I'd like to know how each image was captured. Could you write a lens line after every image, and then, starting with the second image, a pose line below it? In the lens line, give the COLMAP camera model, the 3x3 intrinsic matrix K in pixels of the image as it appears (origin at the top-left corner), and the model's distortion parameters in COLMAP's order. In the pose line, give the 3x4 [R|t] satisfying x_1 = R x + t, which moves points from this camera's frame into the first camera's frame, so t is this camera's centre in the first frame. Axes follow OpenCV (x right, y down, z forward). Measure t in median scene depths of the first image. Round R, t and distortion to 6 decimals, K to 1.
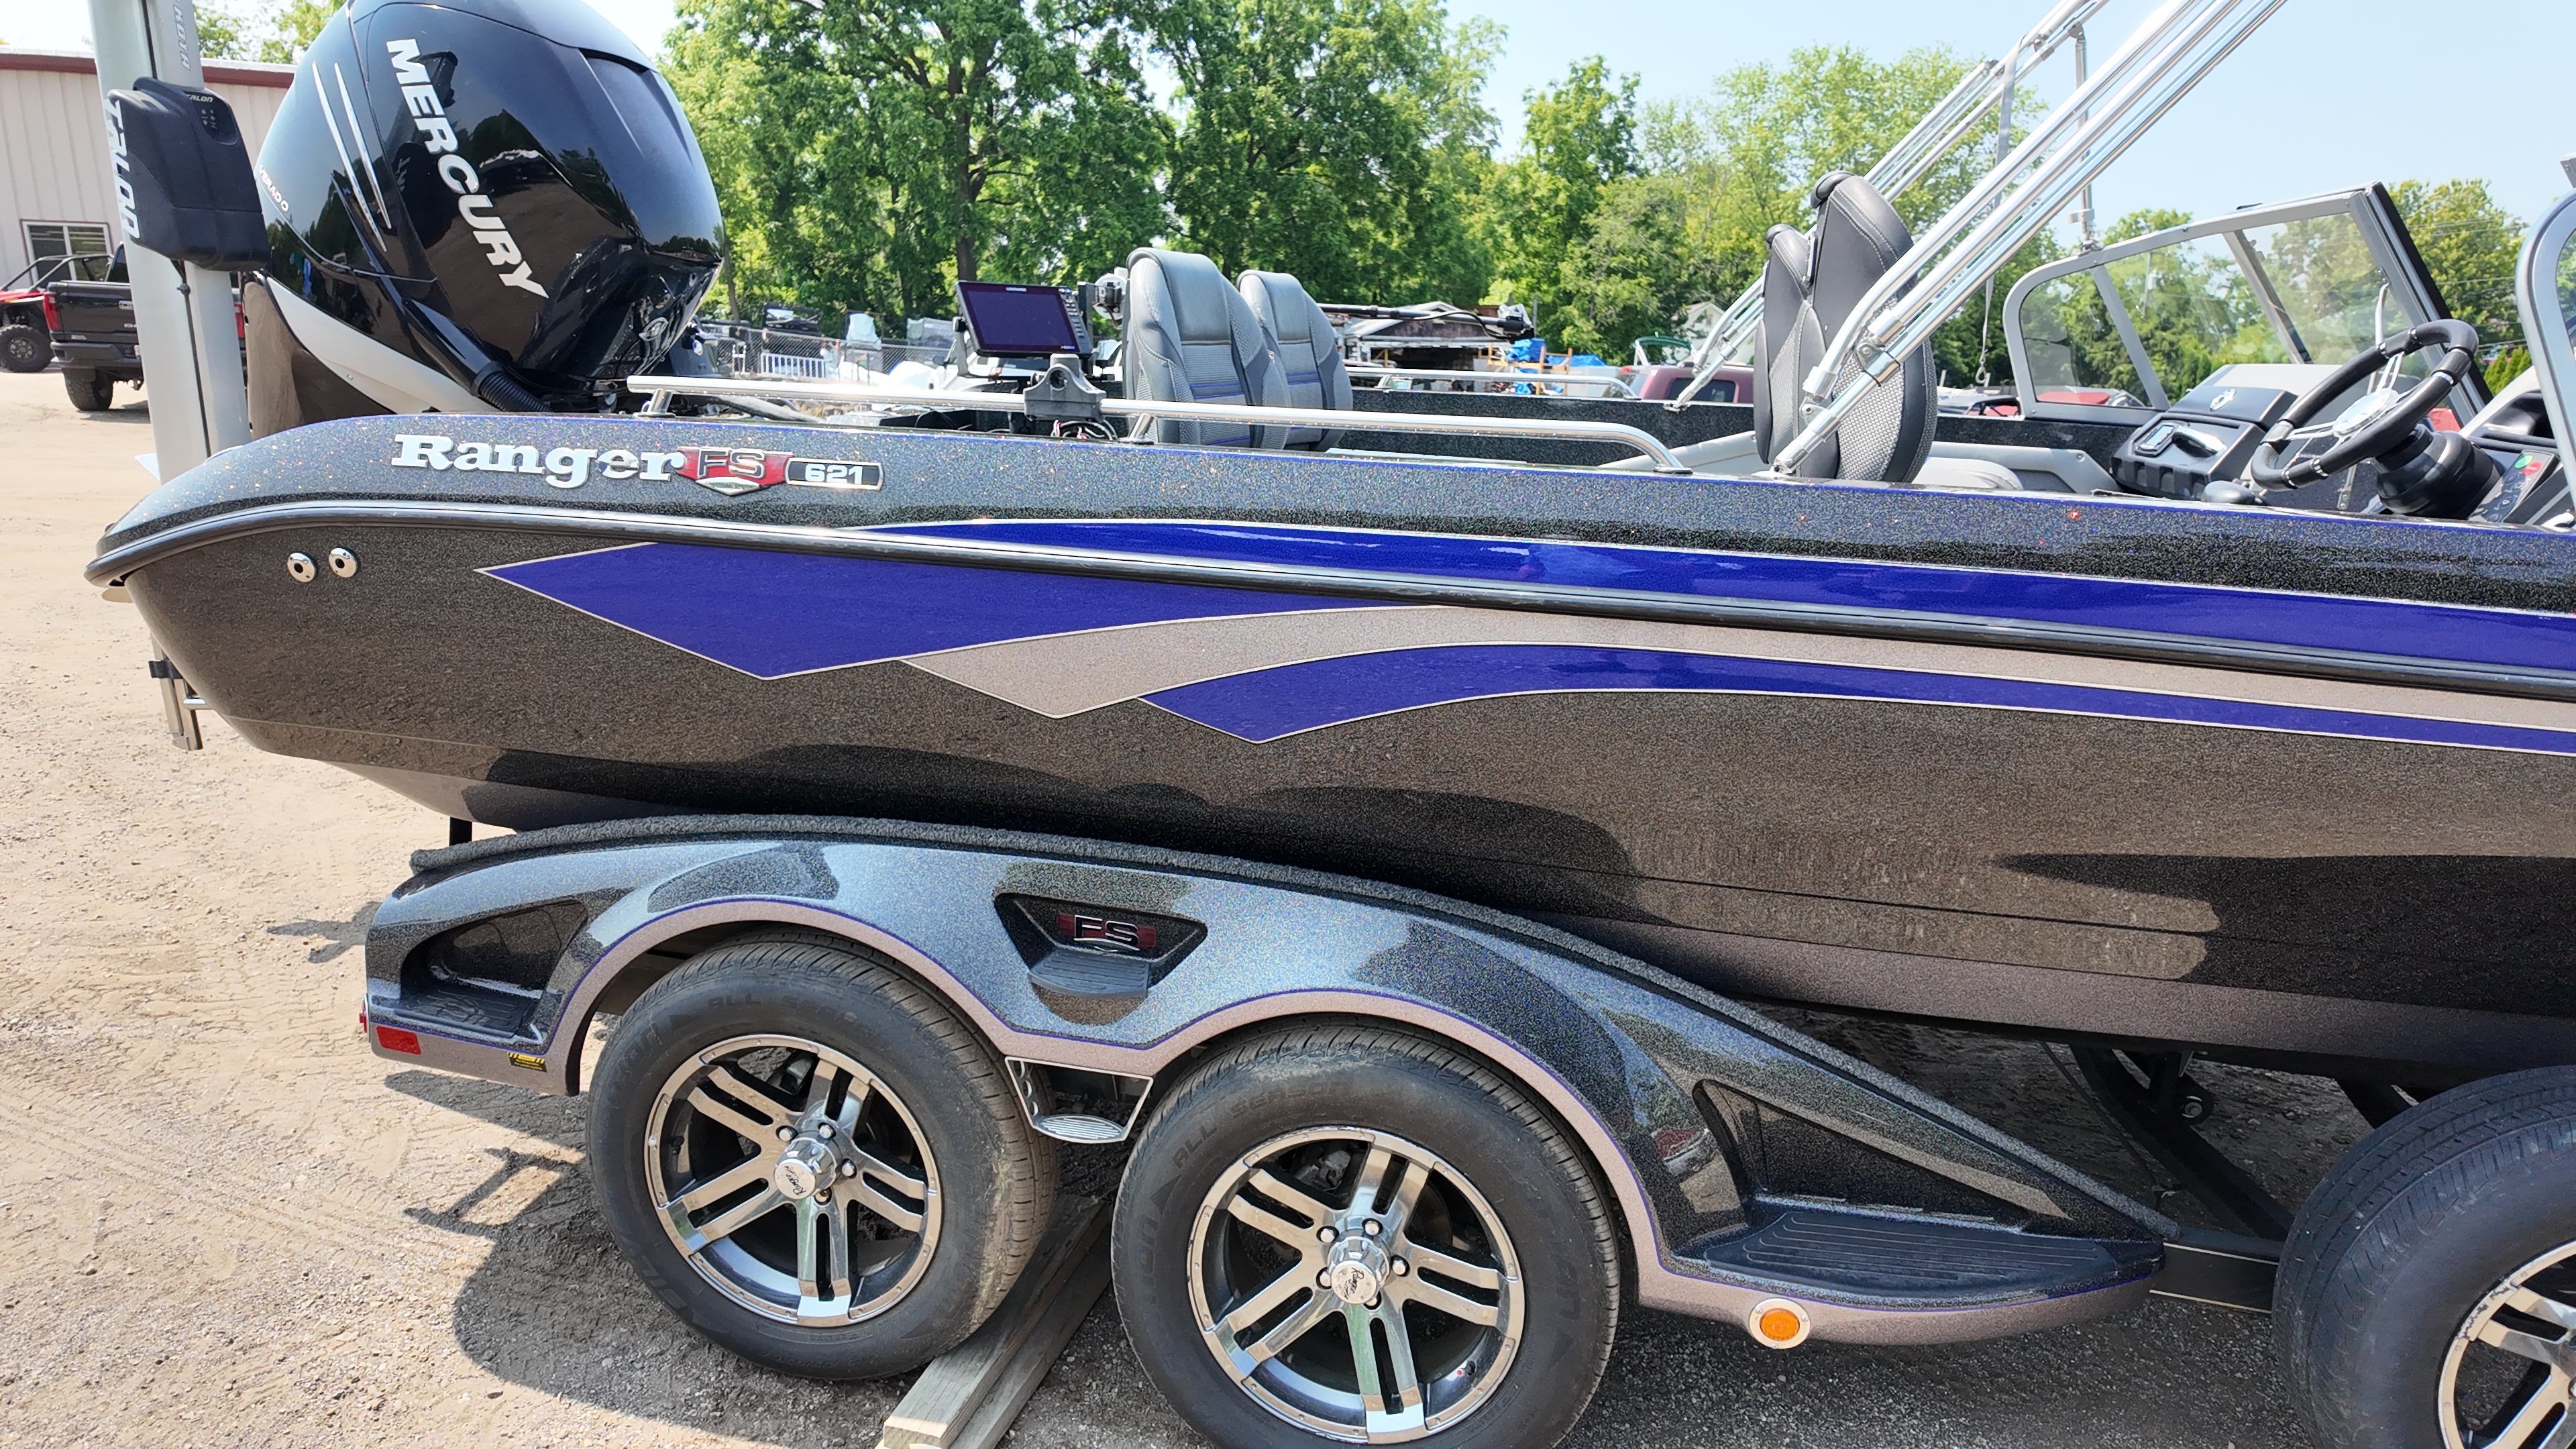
lens RADIAL K [[1519.7, 0, 1284.3], [0, 1519.7, 723.6], [0, 0, 1]] dist [0.018132, -0.013771]
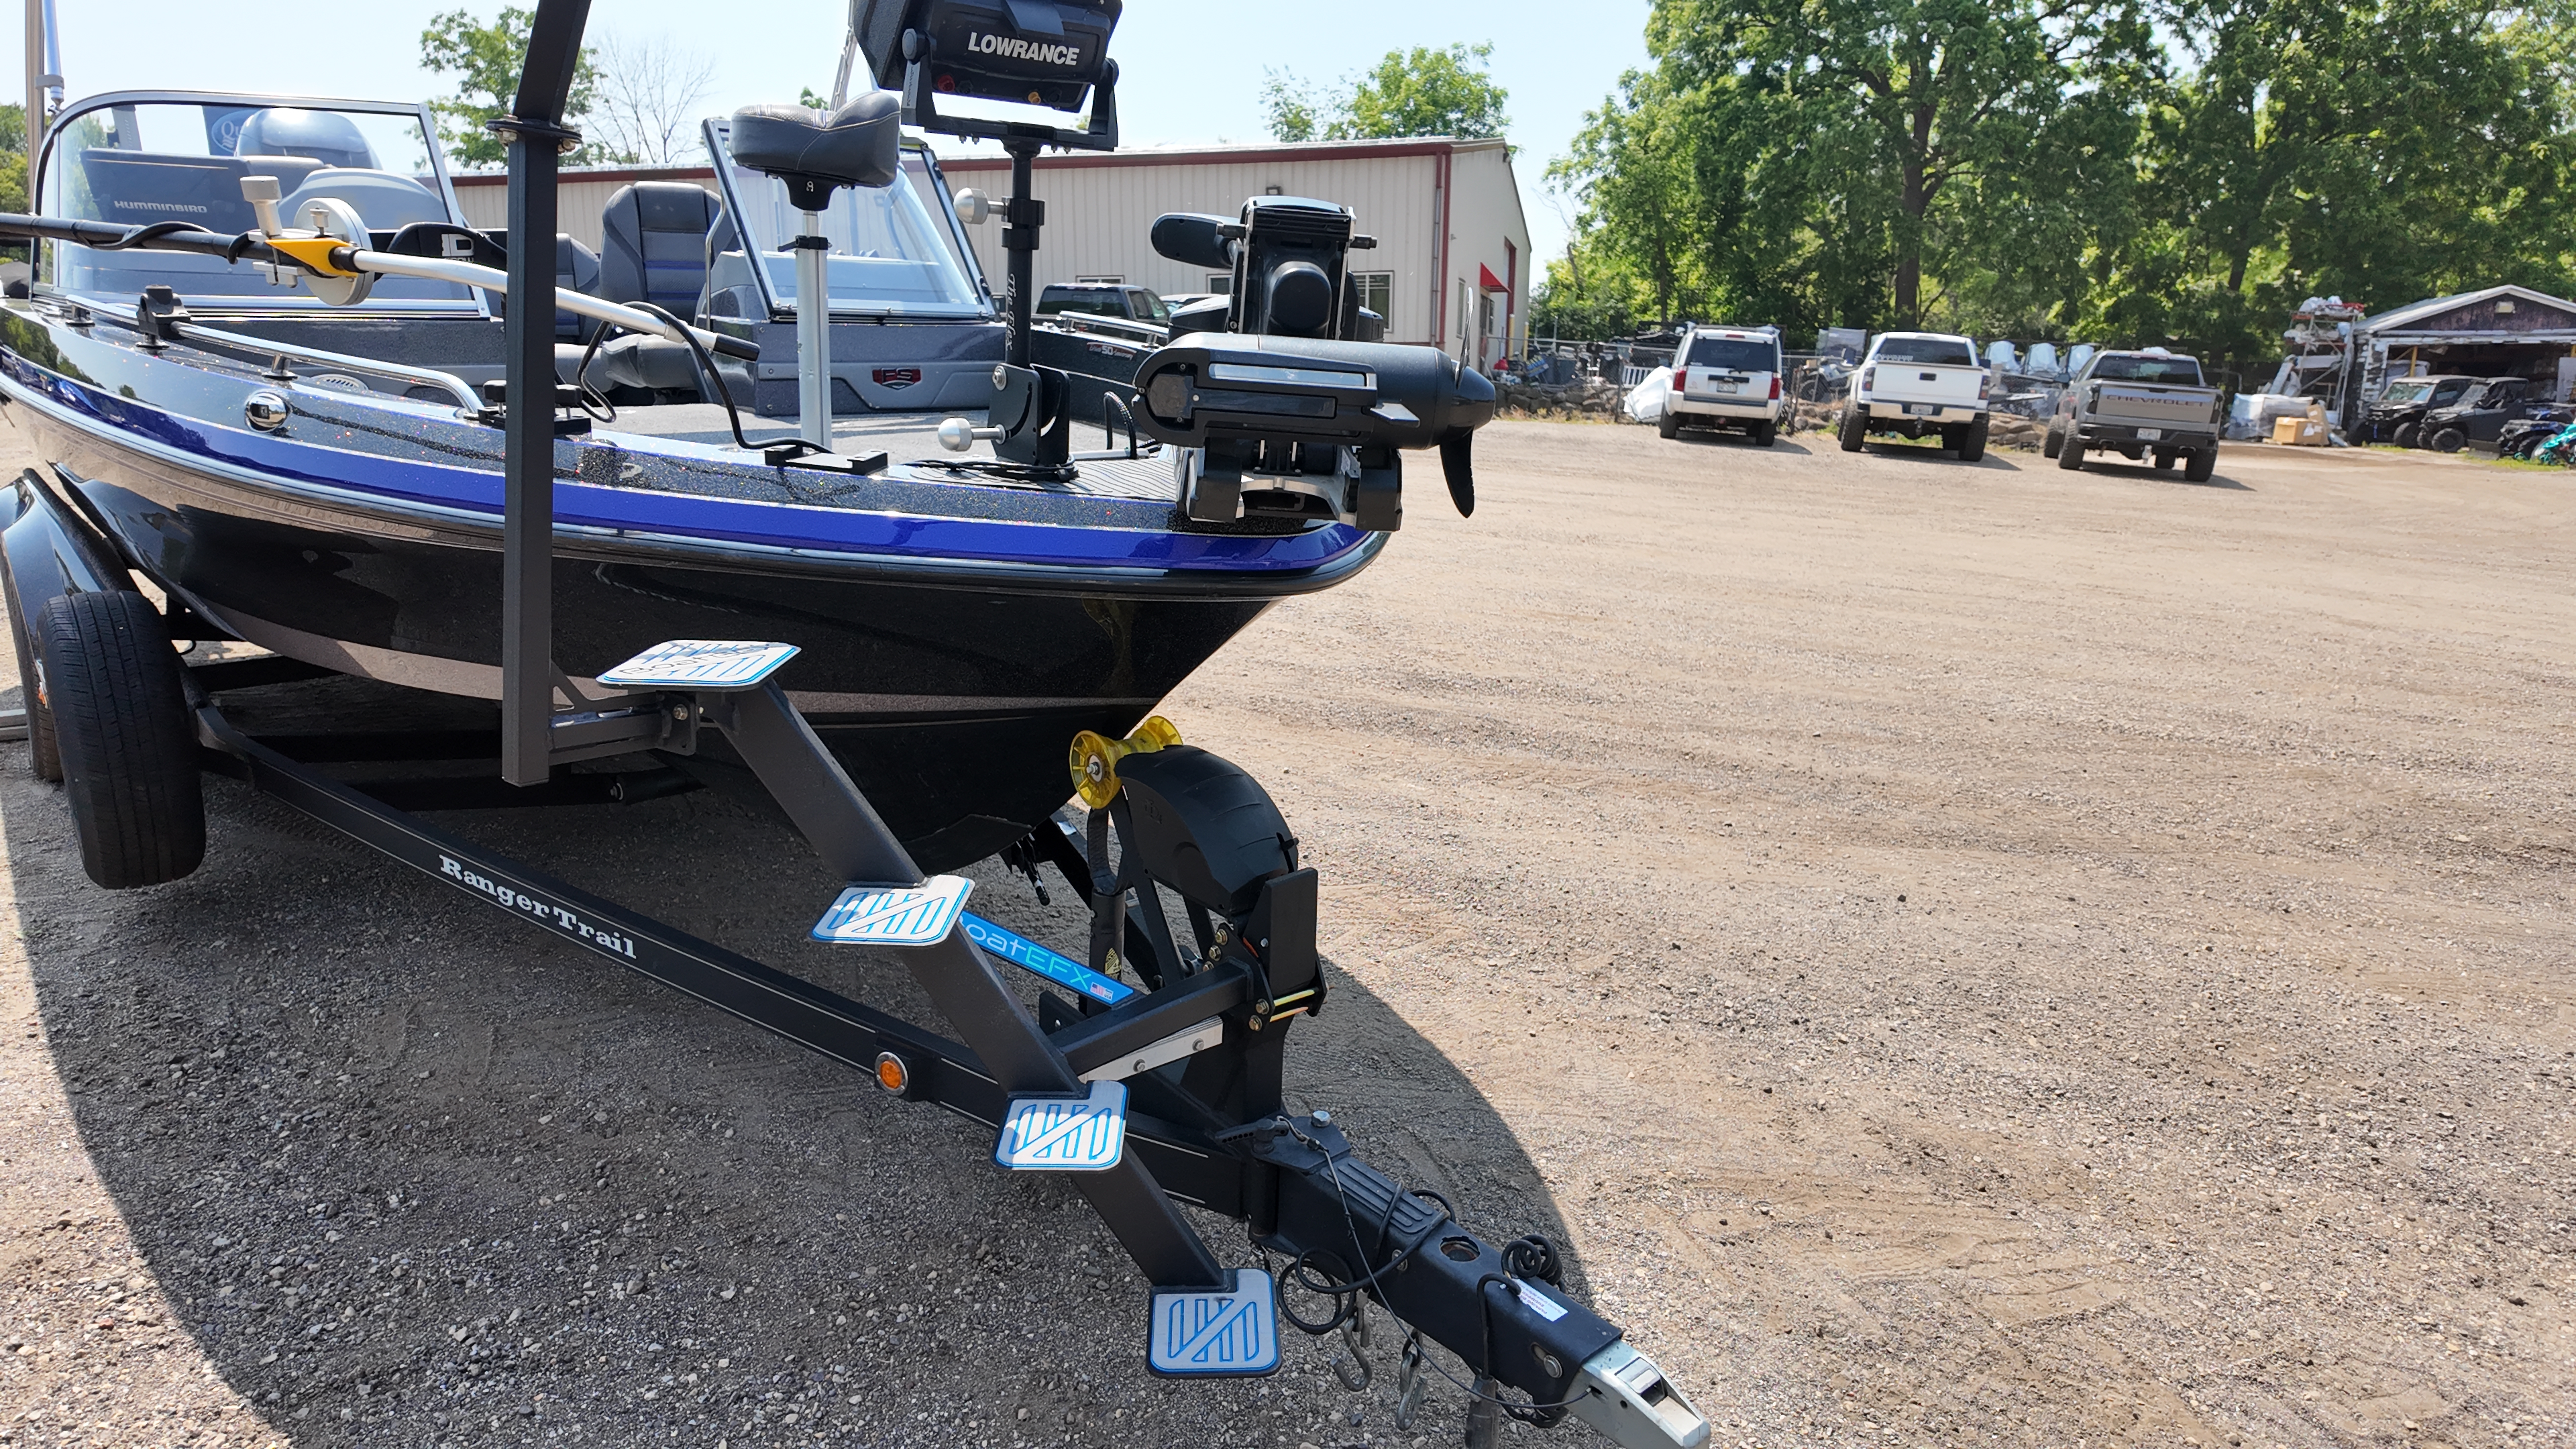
lens RADIAL K [[1519.7, 0, 1291.9], [0, 1519.7, 722.0], [0, 0, 1]] dist [0.018132, -0.013771]
pose [[0.788875, 0.126925, -0.601303, 0.119933], [-0.136073, 0.990229, 0.030501, 0.004849], [0.599299, 0.057760, 0.798438, 0.013115]]
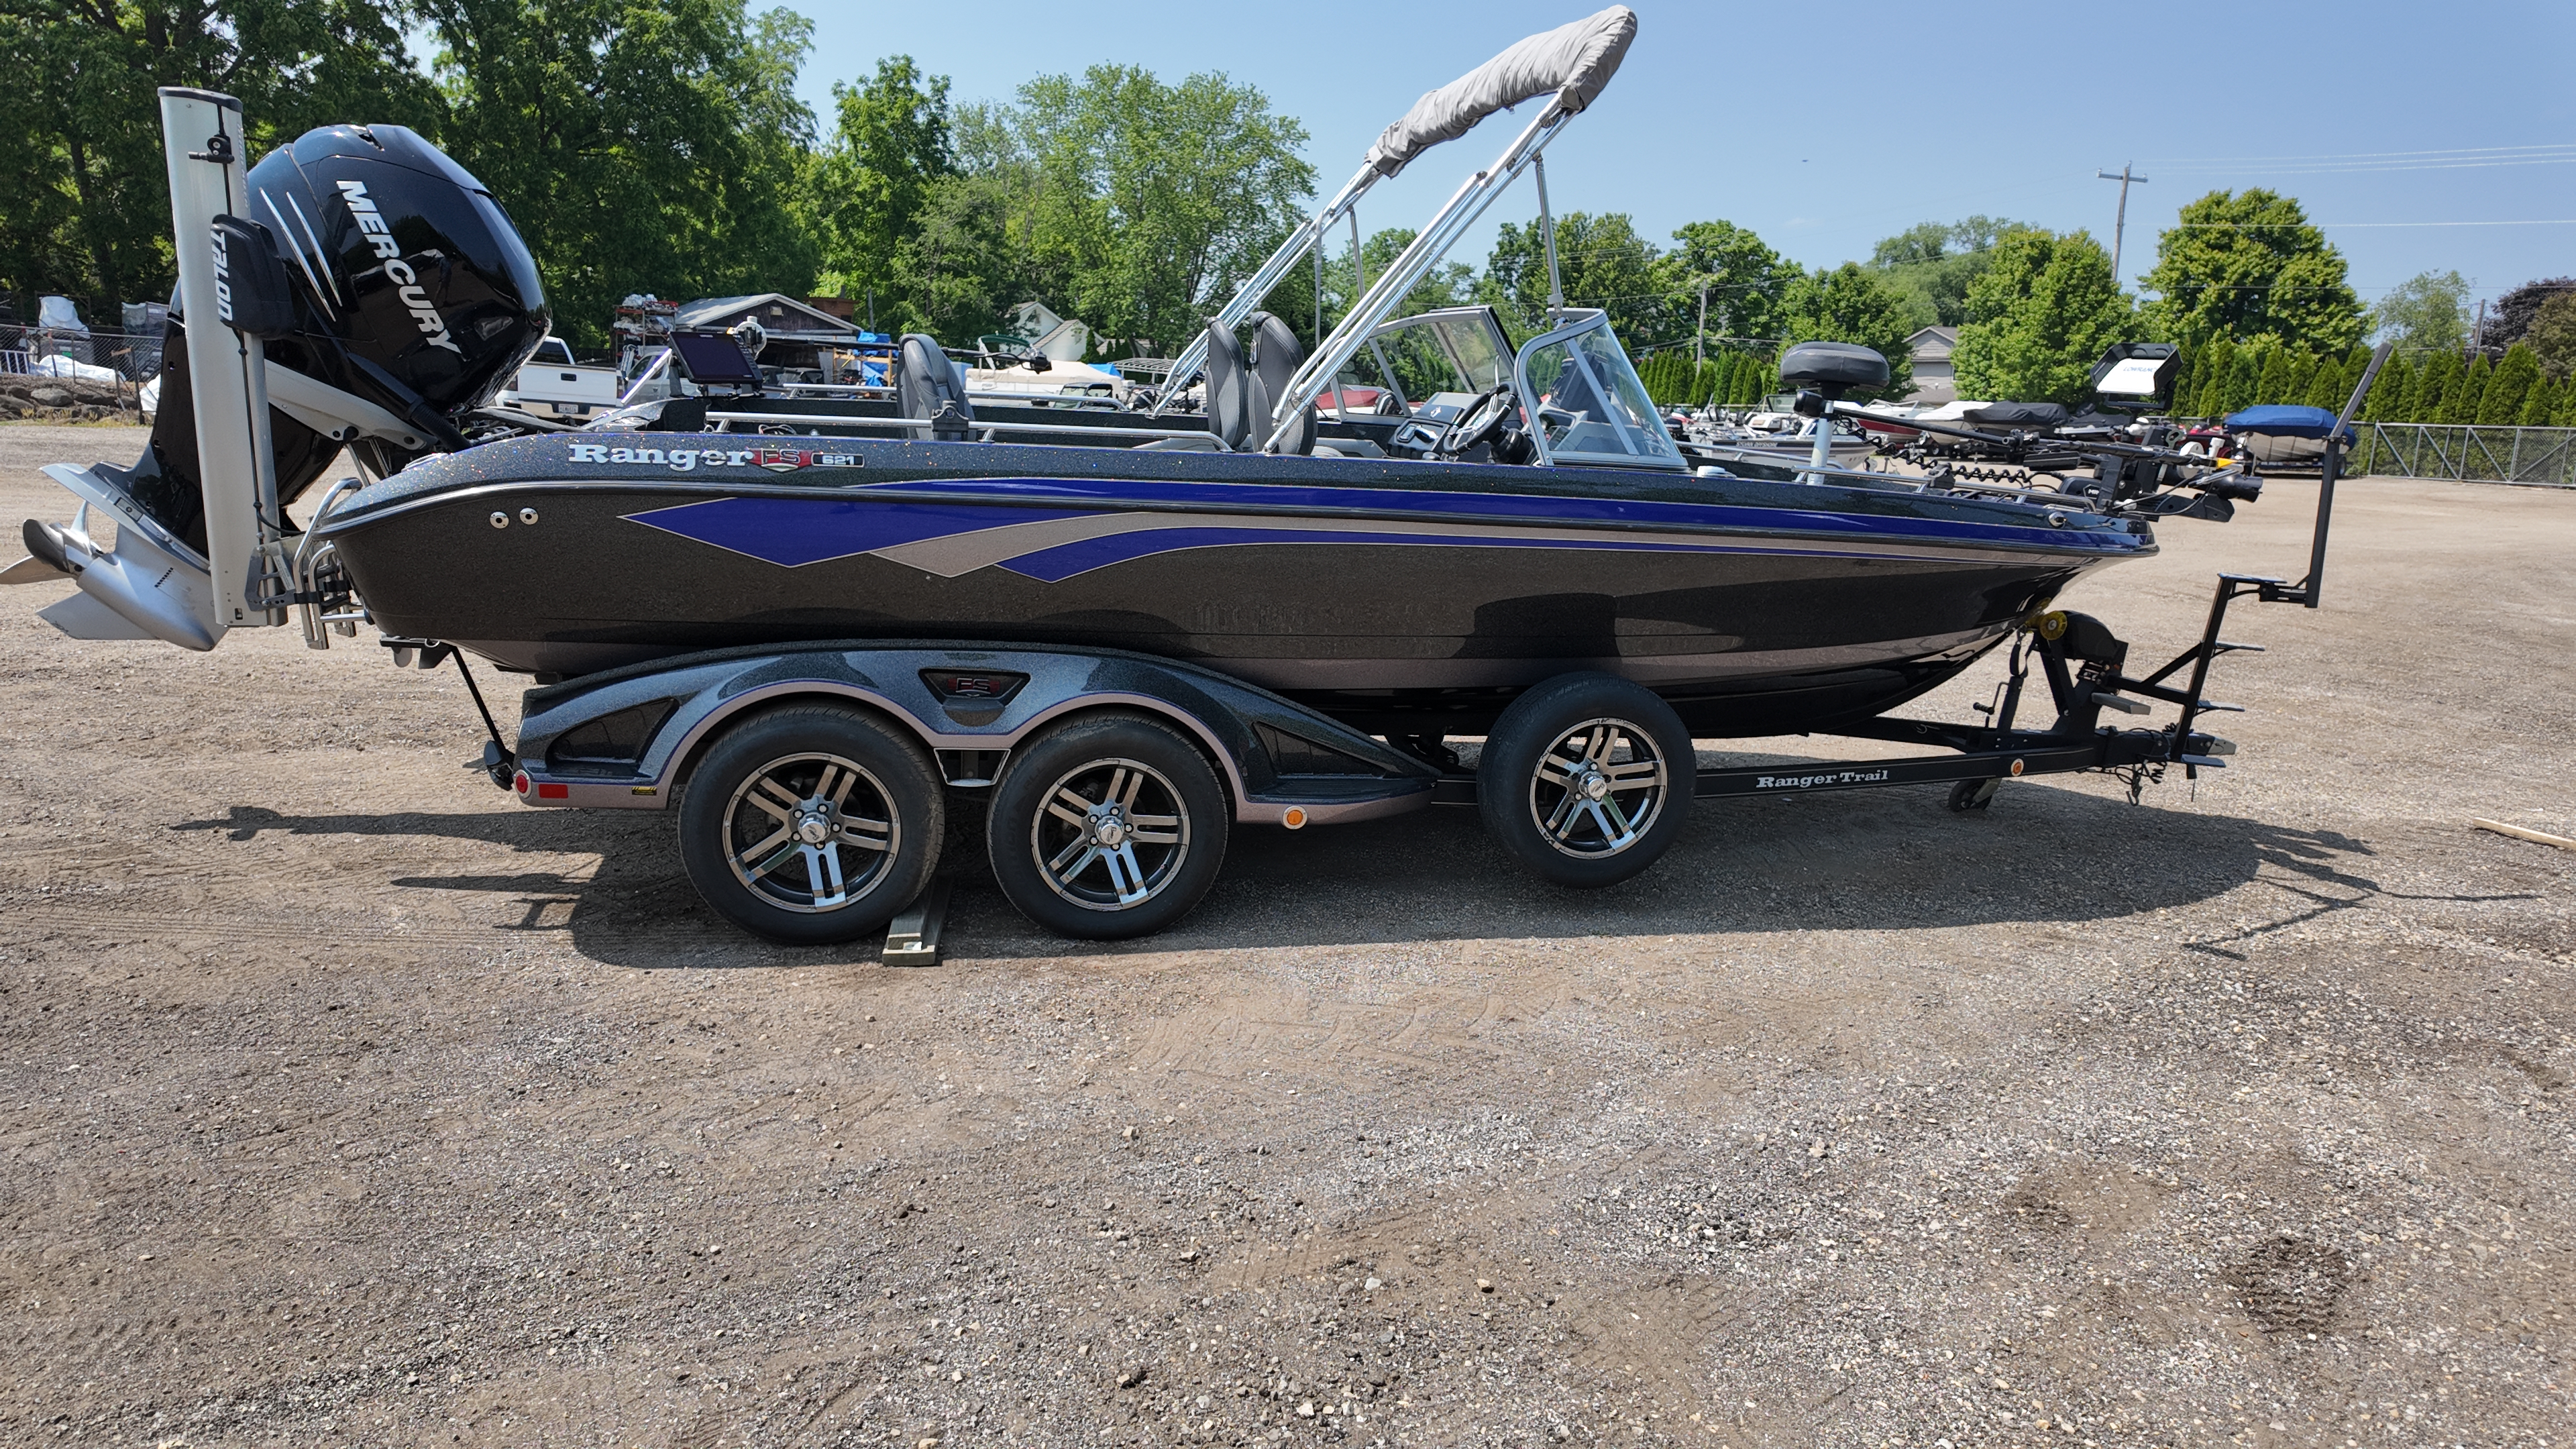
lens RADIAL K [[1519.7, 0, 1292.0], [0, 1519.7, 721.0], [0, 0, 1]] dist [0.018132, -0.013771]
pose [[0.908684, -0.093068, 0.406979, -0.023979], [0.091800, 0.995519, 0.022690, 0.007692], [-0.407267, 0.016742, 0.913156, -0.043923]]
